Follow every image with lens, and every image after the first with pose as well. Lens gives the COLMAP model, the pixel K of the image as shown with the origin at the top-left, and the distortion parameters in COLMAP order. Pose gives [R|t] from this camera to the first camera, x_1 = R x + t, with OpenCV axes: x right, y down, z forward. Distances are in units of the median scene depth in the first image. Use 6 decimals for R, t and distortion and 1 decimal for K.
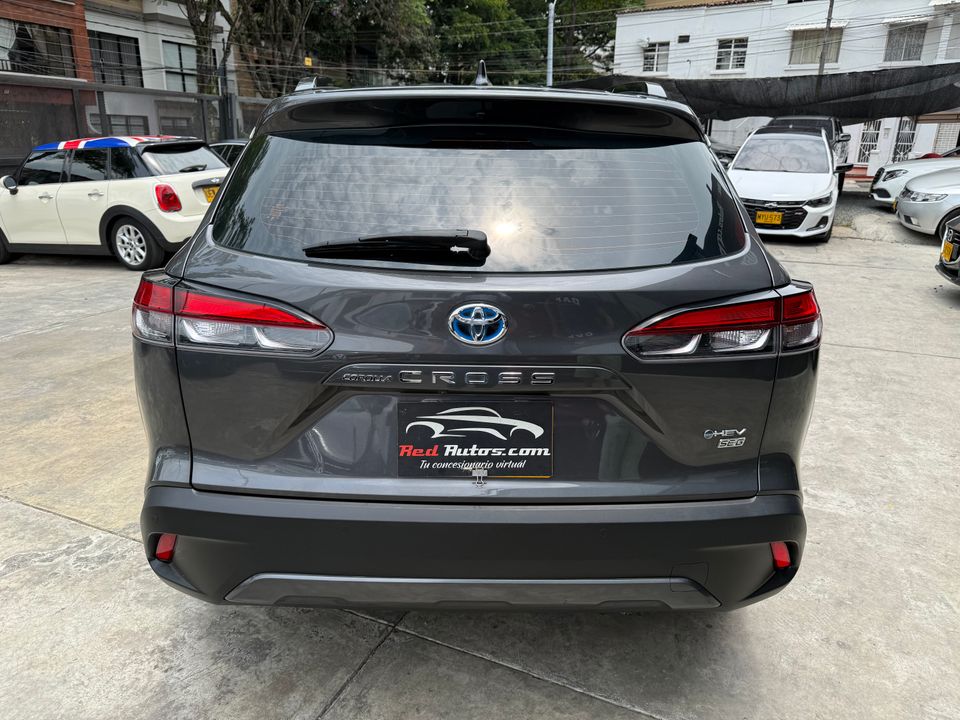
lens RADIAL K [[693.3, 0, 479.9], [0, 693.3, 349.1], [0, 0, 1]] dist [-0.004166, -0.000633]
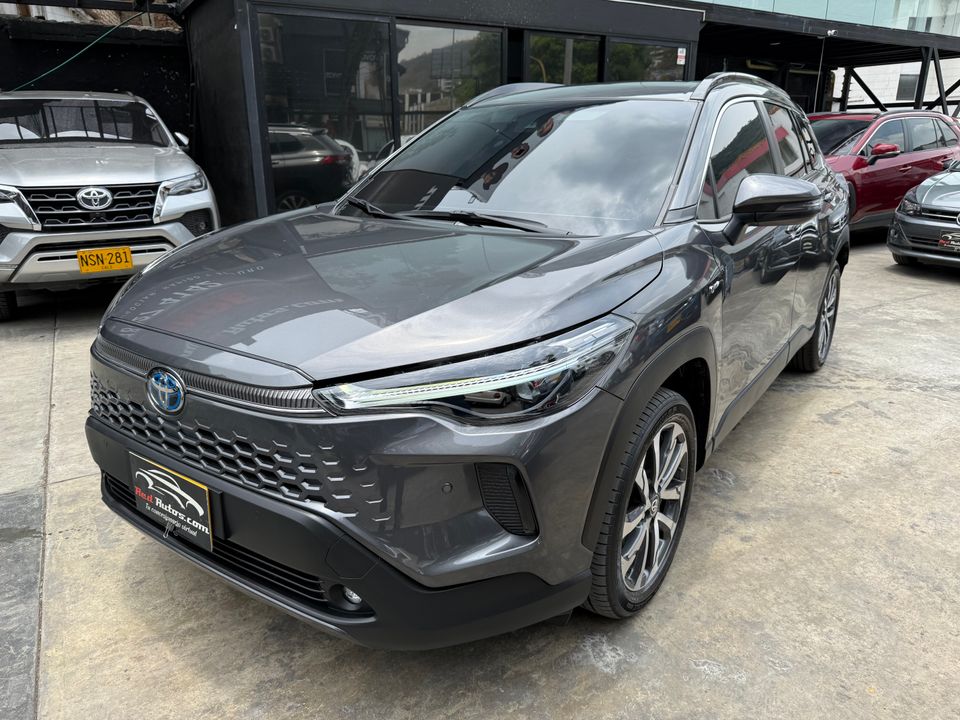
lens RADIAL K [[680.0, 0, 480.0], [0, 680.0, 360.0], [0, 0, 1]] dist [0.023412, -0.030772]
pose [[-0.814463, -0.190801, 0.547946, -0.055279], [0.160597, 0.833354, 0.528894, -0.068486], [-0.557547, 0.518763, -0.648094, 0.233509]]
